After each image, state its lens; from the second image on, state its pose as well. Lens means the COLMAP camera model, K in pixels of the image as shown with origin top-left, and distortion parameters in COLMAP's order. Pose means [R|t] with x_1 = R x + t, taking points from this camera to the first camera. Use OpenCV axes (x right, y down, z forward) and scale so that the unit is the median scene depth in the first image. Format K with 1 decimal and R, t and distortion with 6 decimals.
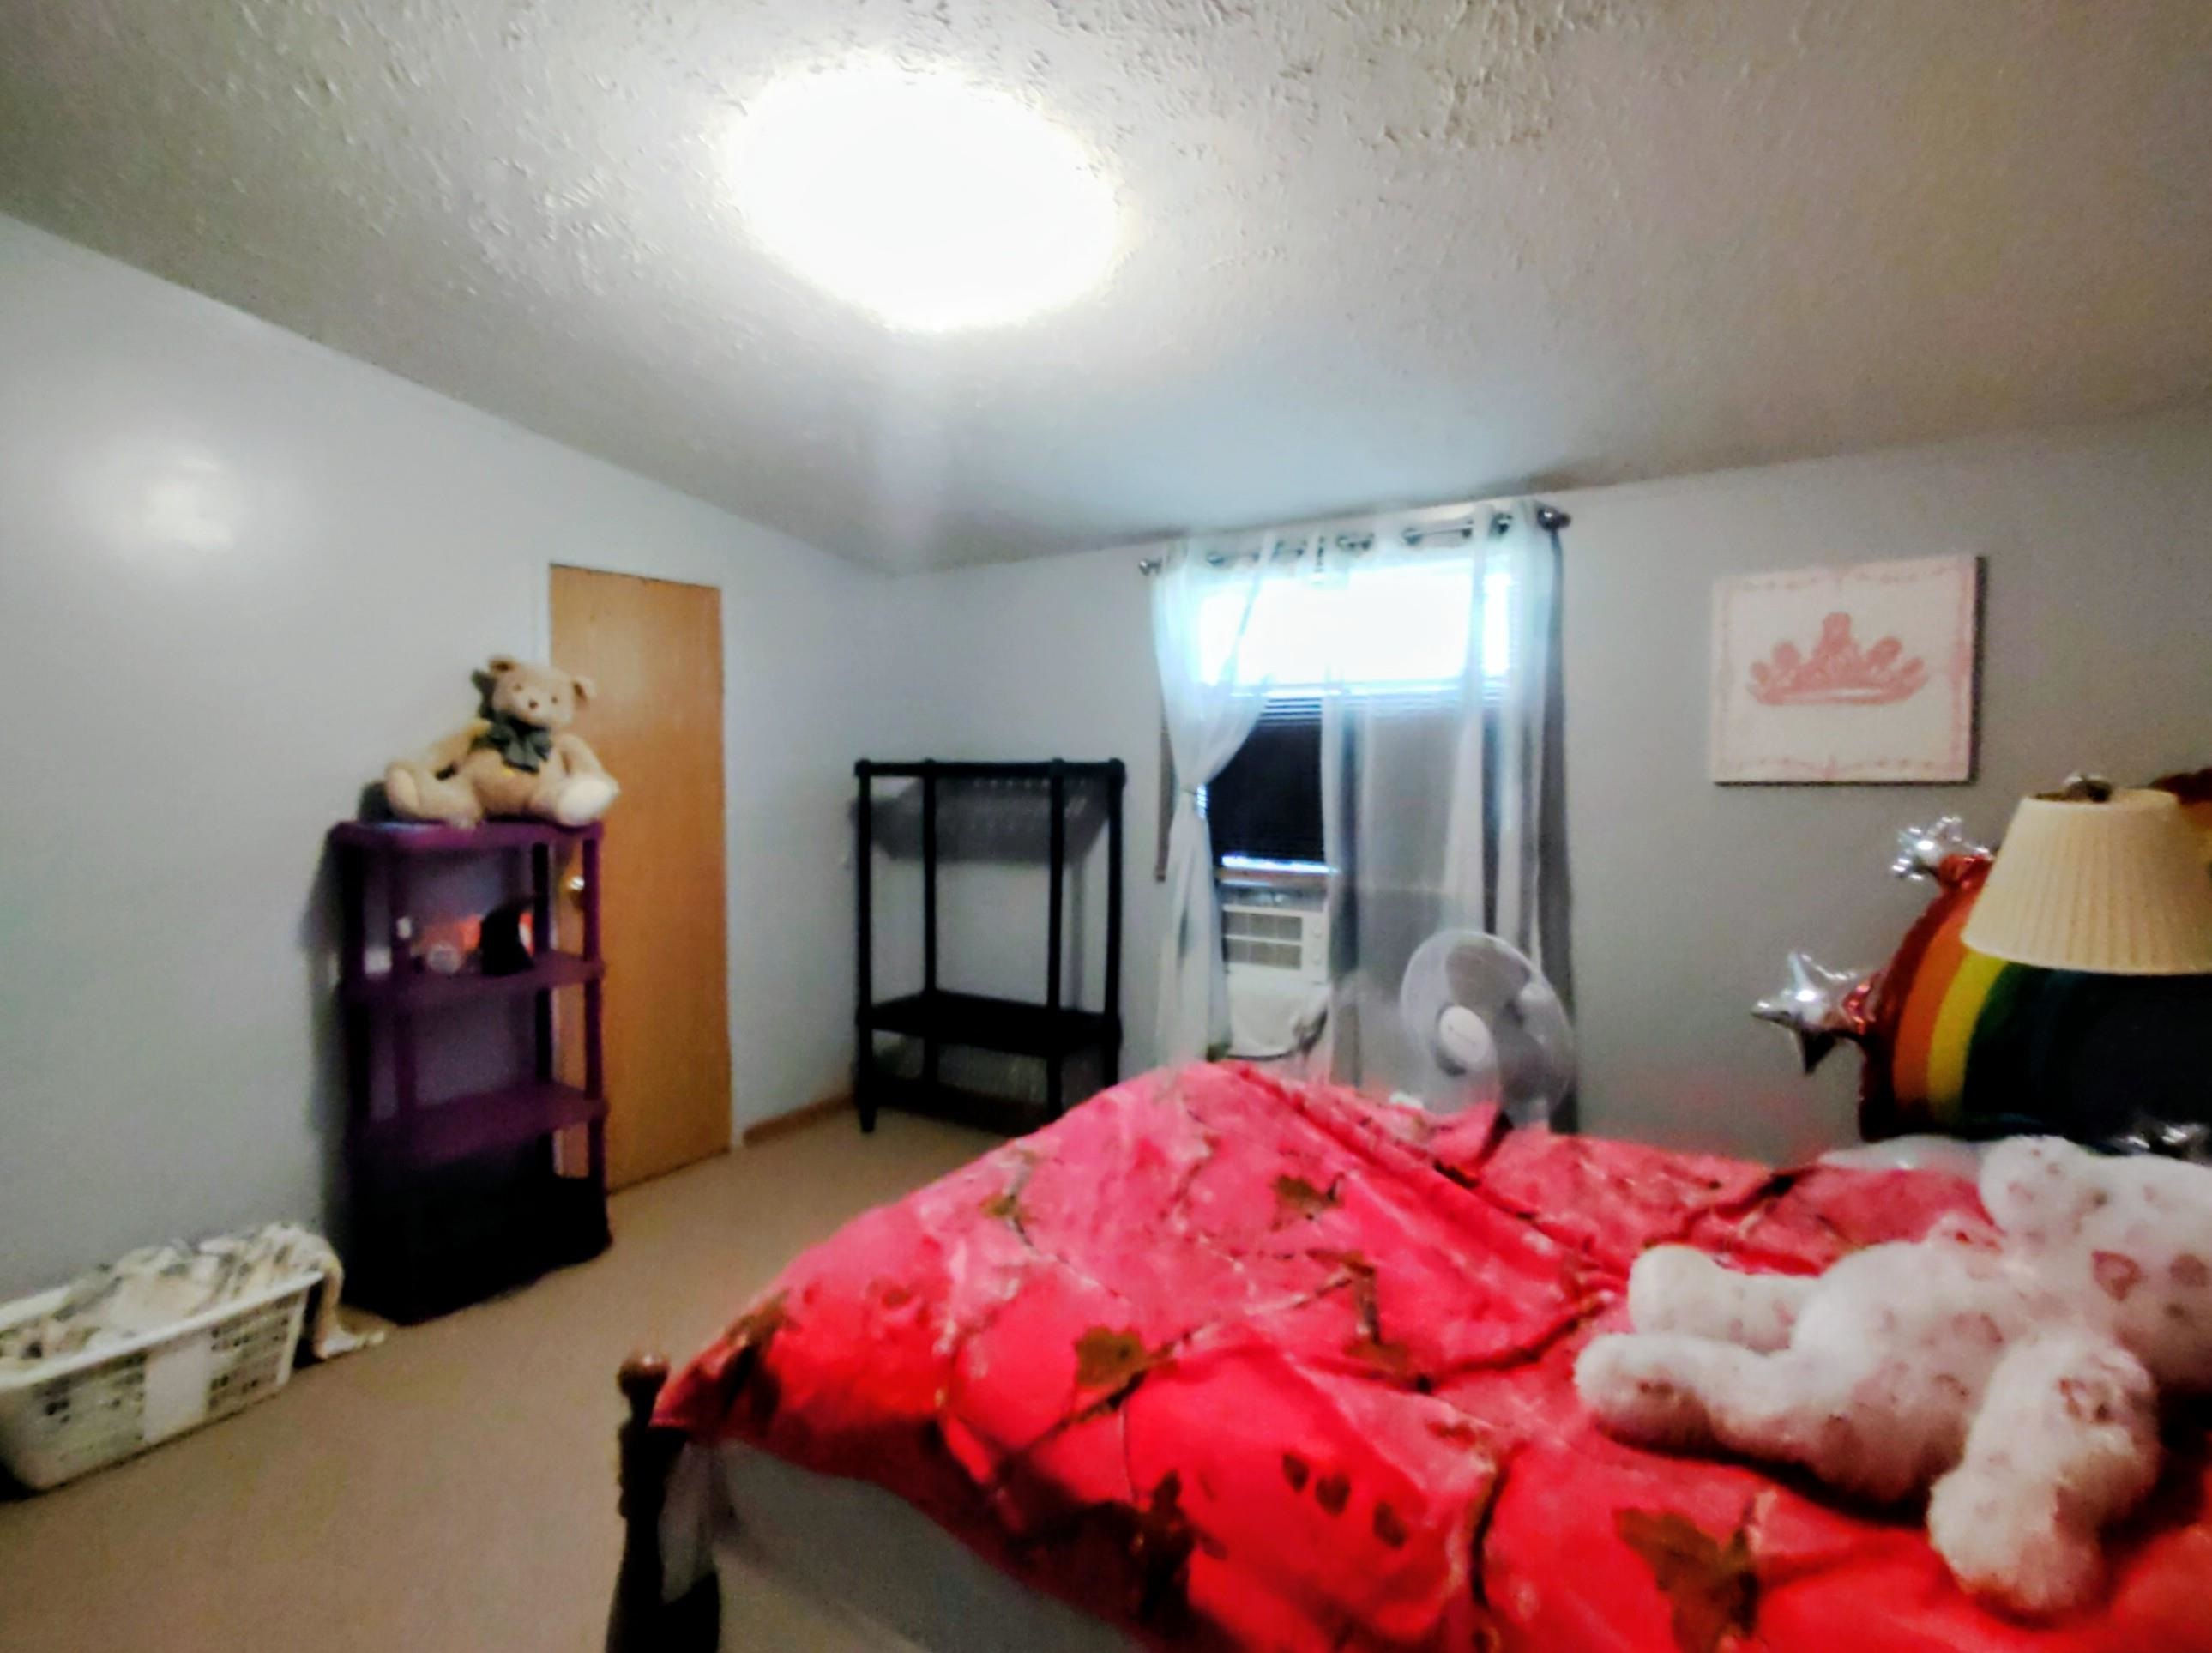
lens RADIAL K [[1095.1, 0, 1109.9], [0, 1095.1, 824.1], [0, 0, 1]] dist [0.002243, 0.000516]
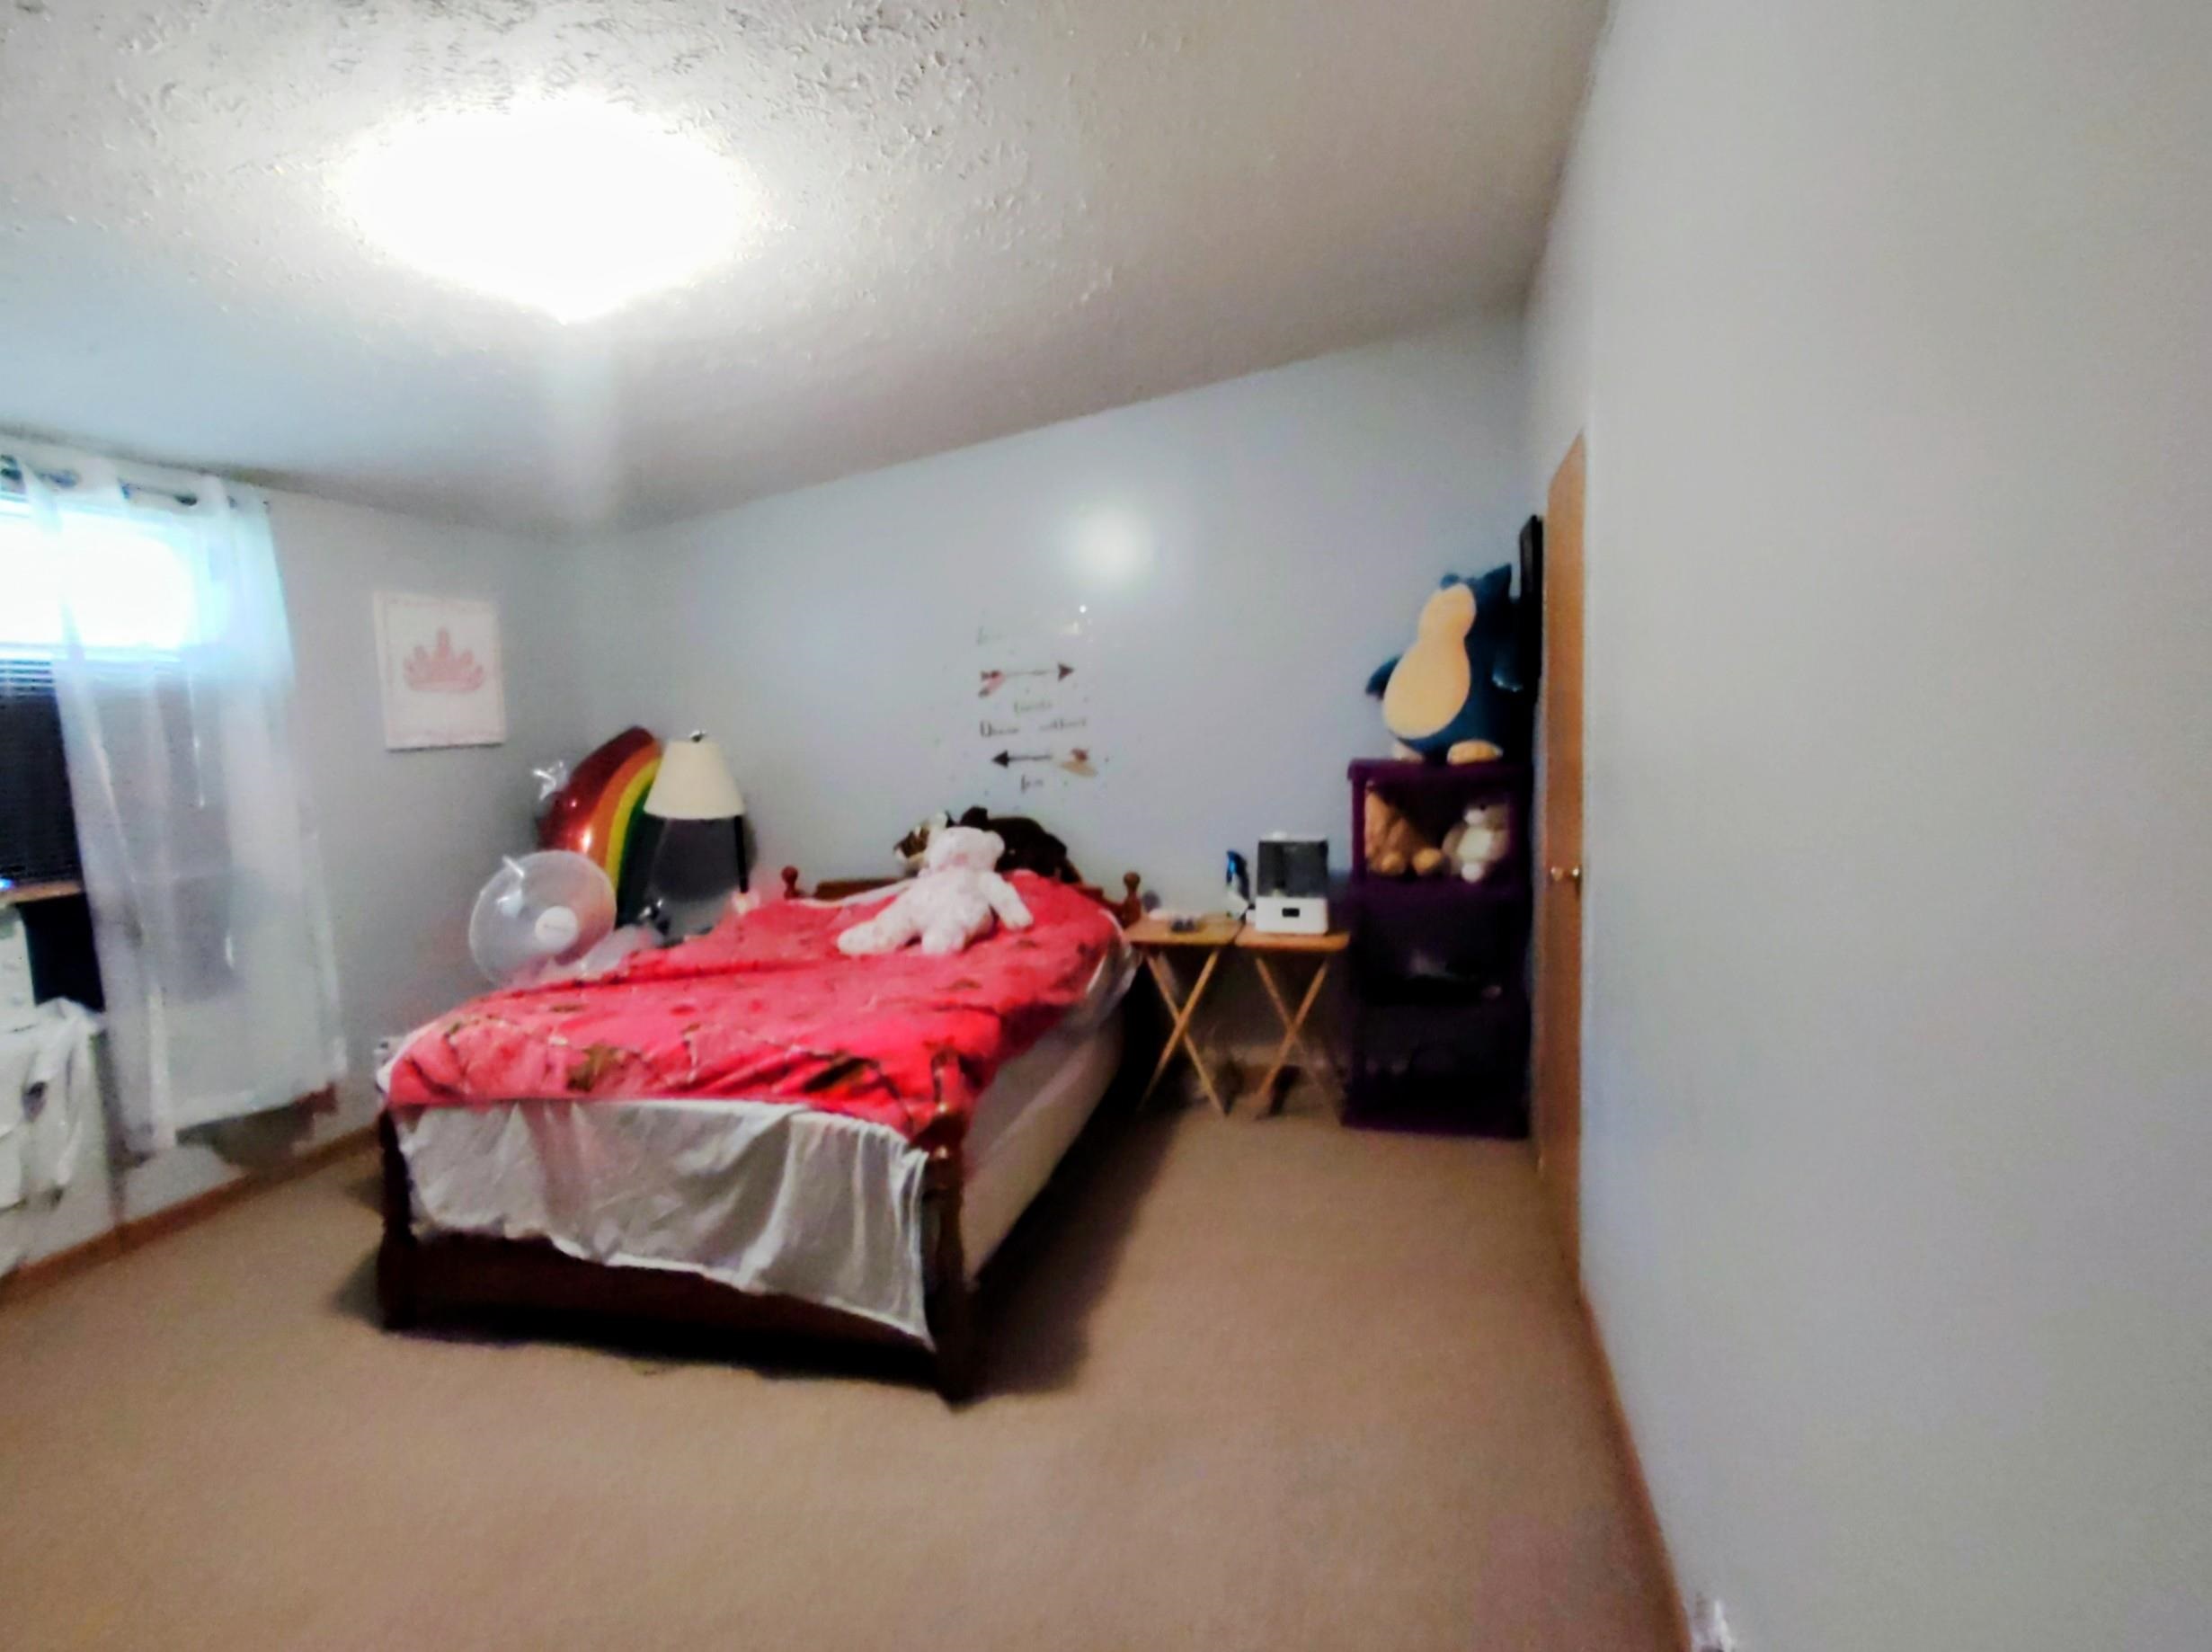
lens RADIAL K [[1095.0, 0, 1109.9], [0, 1095.0, 823.6], [0, 0, 1]] dist [0.002243, 0.000516]
pose [[-0.317809, -0.080370, 0.944742, -0.980403], [0.087095, 0.989714, 0.113494, -0.025558], [-0.944146, 0.118352, -0.307540, 0.637421]]
